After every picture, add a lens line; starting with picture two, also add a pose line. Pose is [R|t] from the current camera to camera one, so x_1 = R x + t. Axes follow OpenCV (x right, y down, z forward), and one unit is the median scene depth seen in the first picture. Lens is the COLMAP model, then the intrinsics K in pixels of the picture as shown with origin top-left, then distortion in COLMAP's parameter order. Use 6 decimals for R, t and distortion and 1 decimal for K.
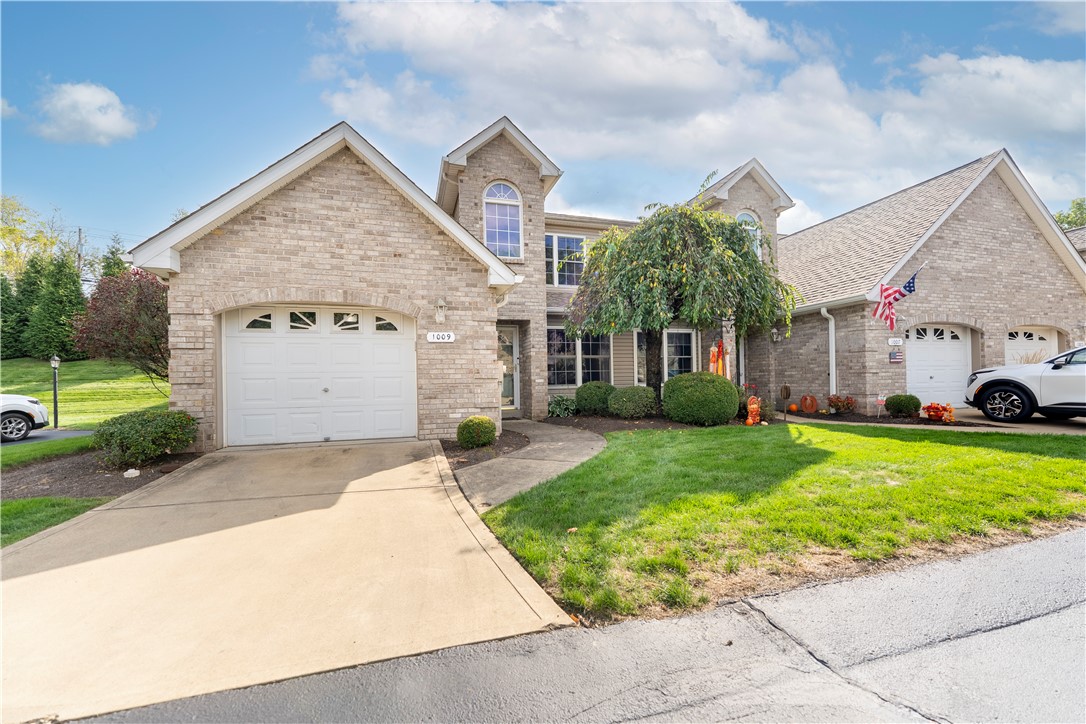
lens RADIAL K [[436.9, 0, 543.3], [0, 436.9, 380.3], [0, 0, 1]] dist [0.002433, -0.000581]
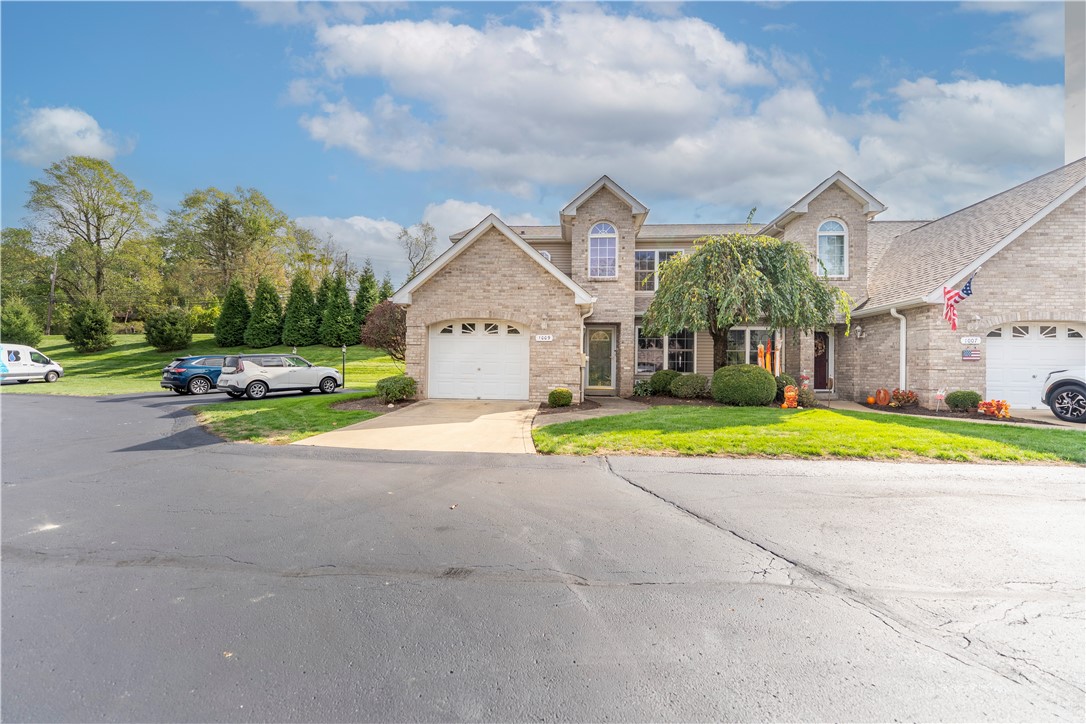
lens RADIAL K [[436.9, 0, 544.0], [0, 436.9, 365.8], [0, 0, 1]] dist [0.002433, -0.000581]
pose [[0.932002, 0.027061, -0.361441, 0.306230], [-0.029051, 0.999578, -0.000071, 0.002315], [0.361287, 0.010566, 0.932395, -0.429776]]
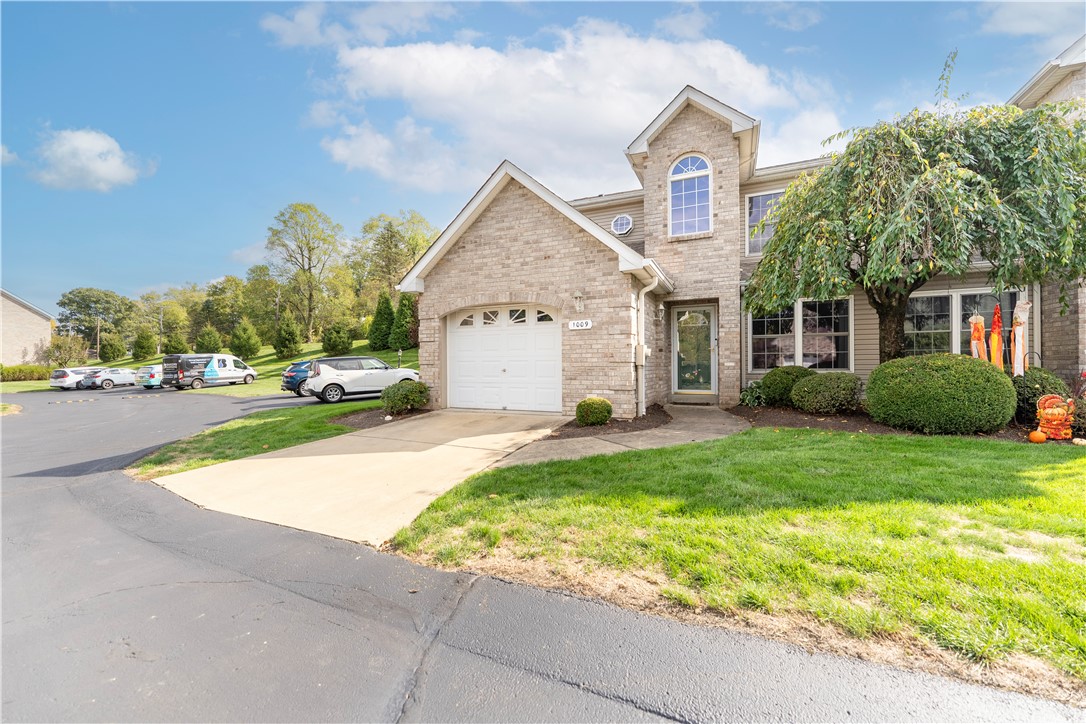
lens RADIAL K [[436.9, 0, 542.1], [0, 436.9, 365.4], [0, 0, 1]] dist [0.002433, -0.000581]
pose [[0.749641, 0.012807, -0.661721, 0.386533], [-0.004578, 0.999889, 0.014166, -0.009270], [0.661829, -0.007590, 0.749617, 0.090567]]
